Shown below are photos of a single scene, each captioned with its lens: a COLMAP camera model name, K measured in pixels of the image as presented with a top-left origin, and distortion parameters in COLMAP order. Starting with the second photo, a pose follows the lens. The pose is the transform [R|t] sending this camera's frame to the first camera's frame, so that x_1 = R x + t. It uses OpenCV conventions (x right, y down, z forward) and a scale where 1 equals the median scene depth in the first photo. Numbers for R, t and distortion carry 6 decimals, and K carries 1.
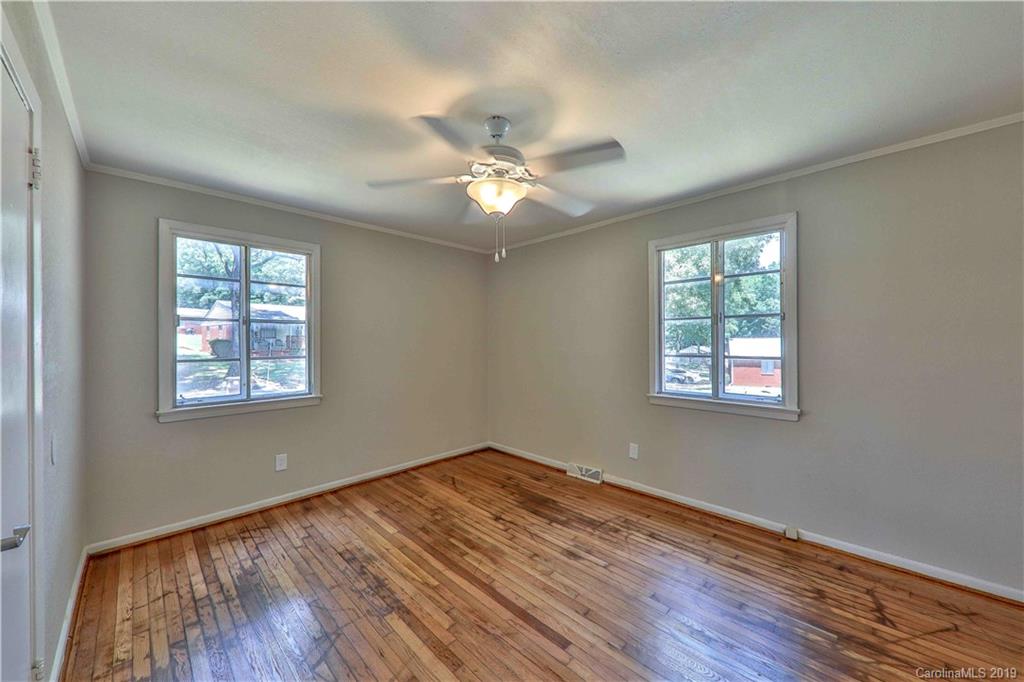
lens RADIAL K [[369.3, 0, 512.0], [0, 369.3, 341.0], [0, 0, 1]] dist [-0.010484, -0.000357]
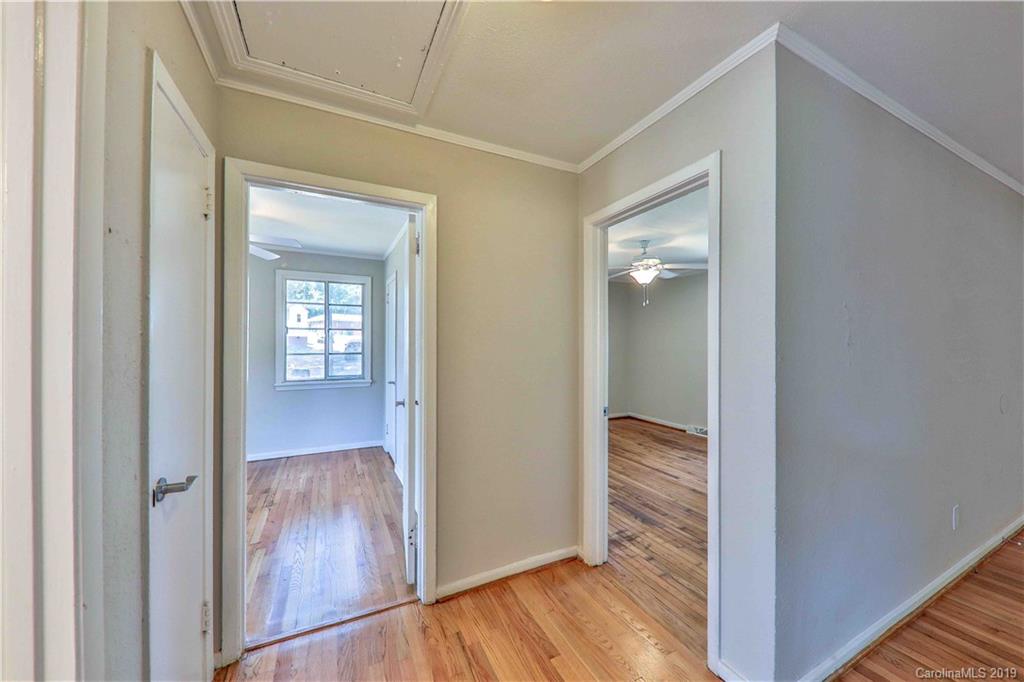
lens RADIAL K [[369.3, 0, 512.0], [0, 369.3, 341.0], [0, 0, 1]] dist [-0.010484, -0.000357]
pose [[0.945551, 0.002486, -0.325464, -0.065802], [-0.004516, 0.999975, -0.005483, 0.006074], [0.325442, 0.006654, 0.945539, -1.216661]]
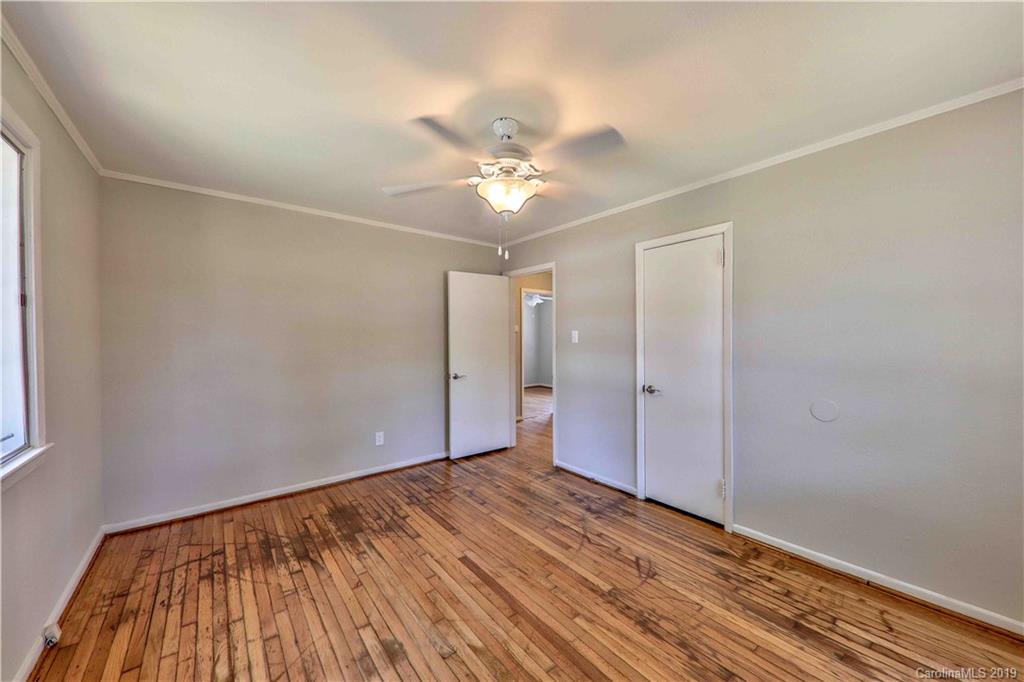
lens RADIAL K [[369.3, 0, 512.0], [0, 369.3, 341.0], [0, 0, 1]] dist [-0.010484, -0.000357]
pose [[-0.994018, 0.006294, 0.109034, -0.158868], [0.007680, 0.999895, 0.012302, -0.001030], [-0.108945, 0.013066, -0.993962, 1.936581]]
